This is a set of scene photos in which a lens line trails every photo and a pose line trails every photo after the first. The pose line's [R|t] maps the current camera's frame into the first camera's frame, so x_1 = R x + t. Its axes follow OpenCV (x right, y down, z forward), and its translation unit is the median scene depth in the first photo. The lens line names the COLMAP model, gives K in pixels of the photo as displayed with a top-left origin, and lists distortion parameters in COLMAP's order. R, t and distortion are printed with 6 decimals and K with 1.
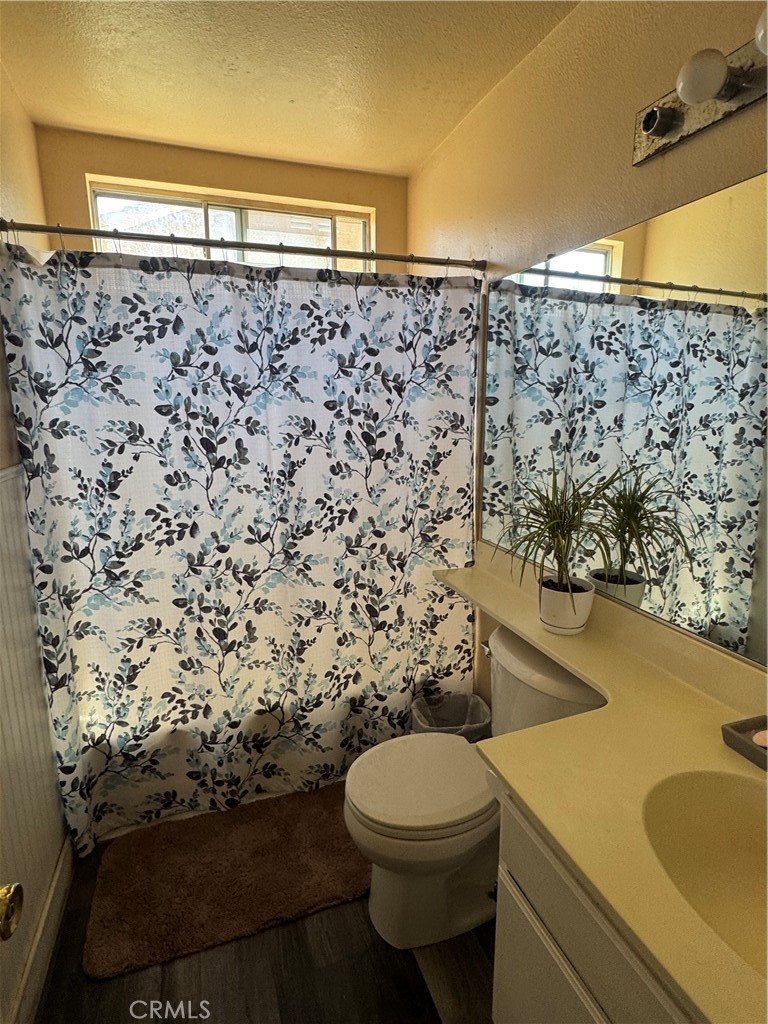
lens RADIAL K [[529.8, 0, 383.1], [0, 529.8, 508.4], [0, 0, 1]] dist [0.005152, 0.000470]
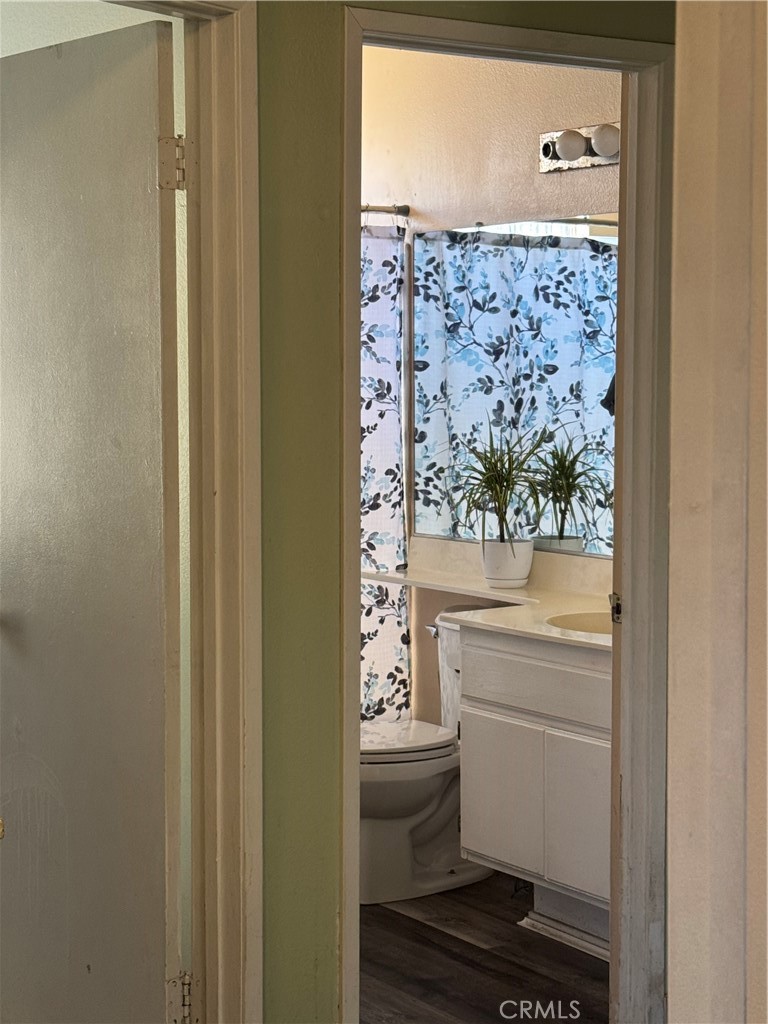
lens RADIAL K [[2021.2, 0, 384.4], [0, 2021.2, 512.6], [0, 0, 1]] dist [0.089464, 0.000000]
pose [[0.974263, -0.015024, 0.224911, -0.548822], [0.042154, 0.992317, -0.116315, 0.379420], [-0.221436, 0.122802, 0.967412, -1.959488]]
